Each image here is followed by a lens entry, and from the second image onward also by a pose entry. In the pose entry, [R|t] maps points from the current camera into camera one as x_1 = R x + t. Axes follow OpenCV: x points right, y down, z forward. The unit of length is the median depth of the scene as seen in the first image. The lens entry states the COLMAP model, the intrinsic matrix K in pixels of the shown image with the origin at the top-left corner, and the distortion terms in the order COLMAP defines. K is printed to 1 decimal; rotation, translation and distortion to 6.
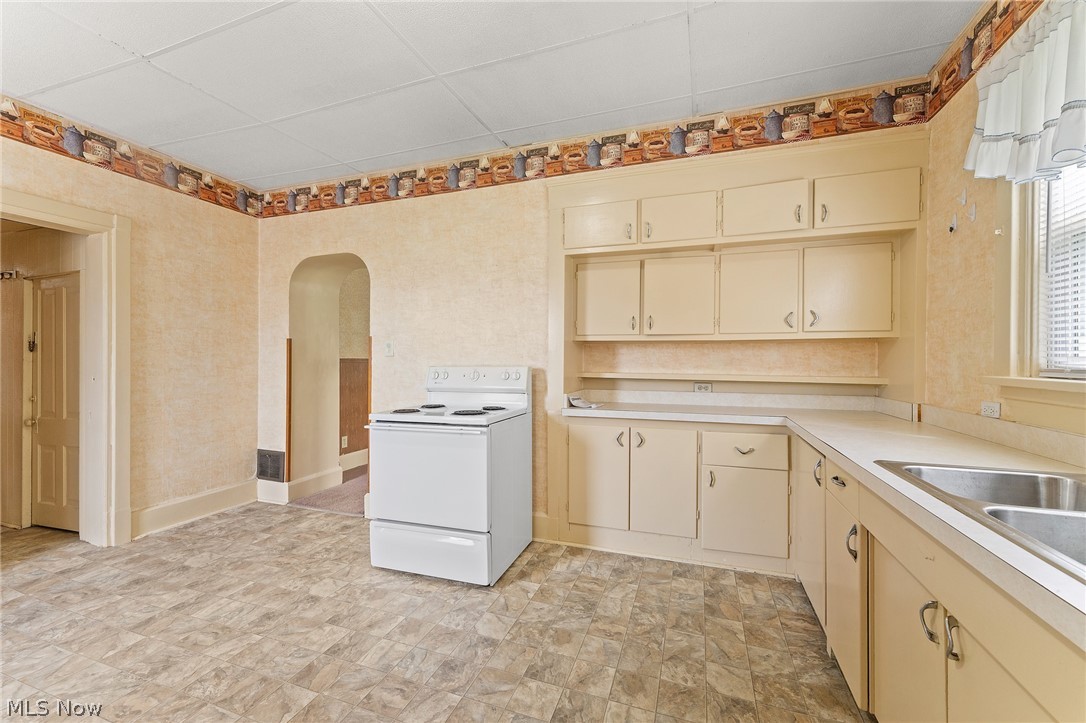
lens RADIAL K [[433.7, 0, 551.3], [0, 433.7, 363.0], [0, 0, 1]] dist [0.000402, -0.000035]
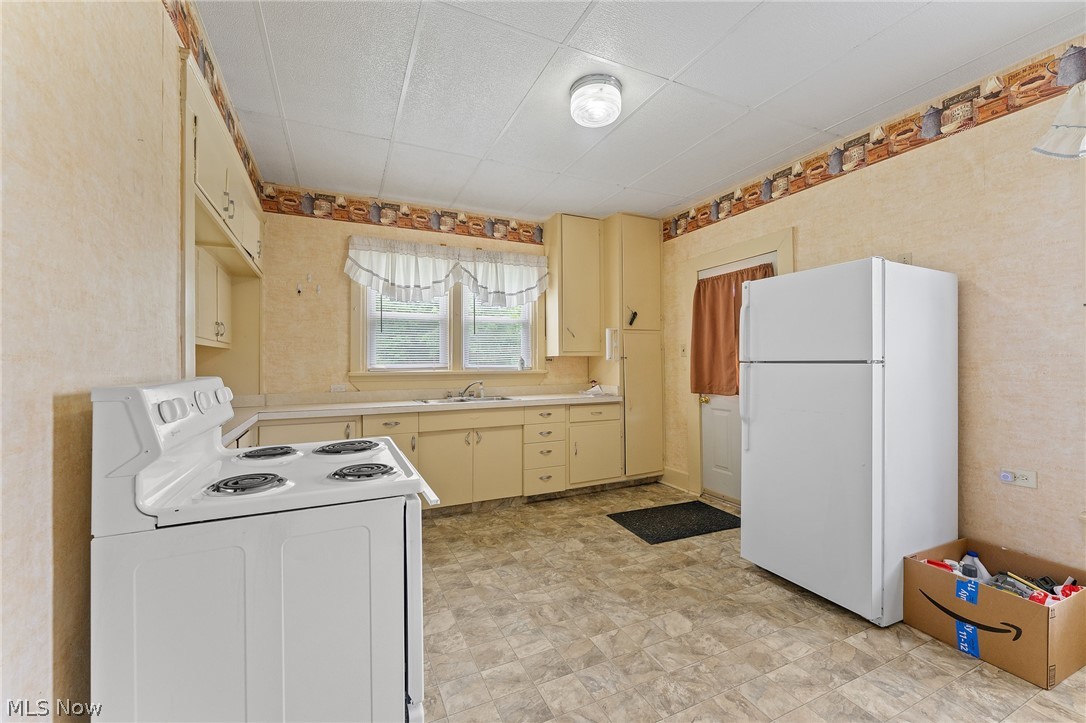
lens RADIAL K [[433.7, 0, 541.4], [0, 433.7, 361.6], [0, 0, 1]] dist [0.000402, -0.000035]
pose [[-0.692741, 0.009458, 0.721124, -0.891100], [0.012711, 0.999919, -0.000904, -0.006440], [-0.721074, 0.008540, -0.692805, 1.298148]]
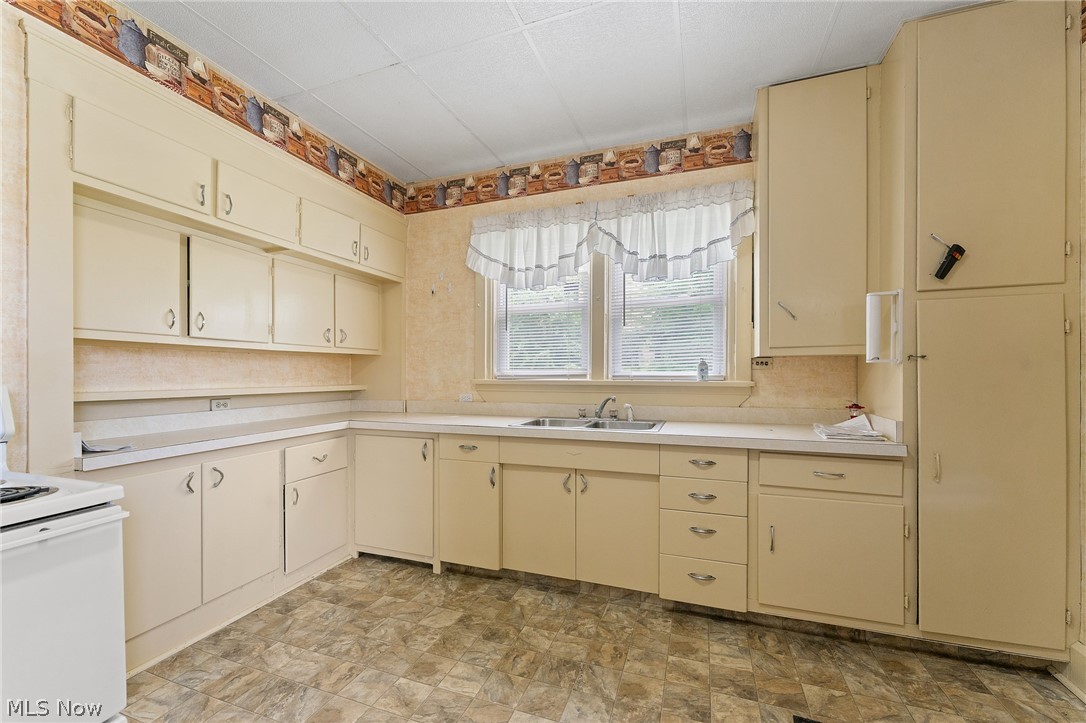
lens RADIAL K [[433.7, 0, 543.3], [0, 433.7, 375.4], [0, 0, 1]] dist [0.000402, -0.000035]
pose [[0.014651, -0.008758, 0.999854, -0.622952], [0.010551, 0.999907, 0.008604, -0.000491], [-0.999837, 0.010423, 0.014742, 0.476971]]
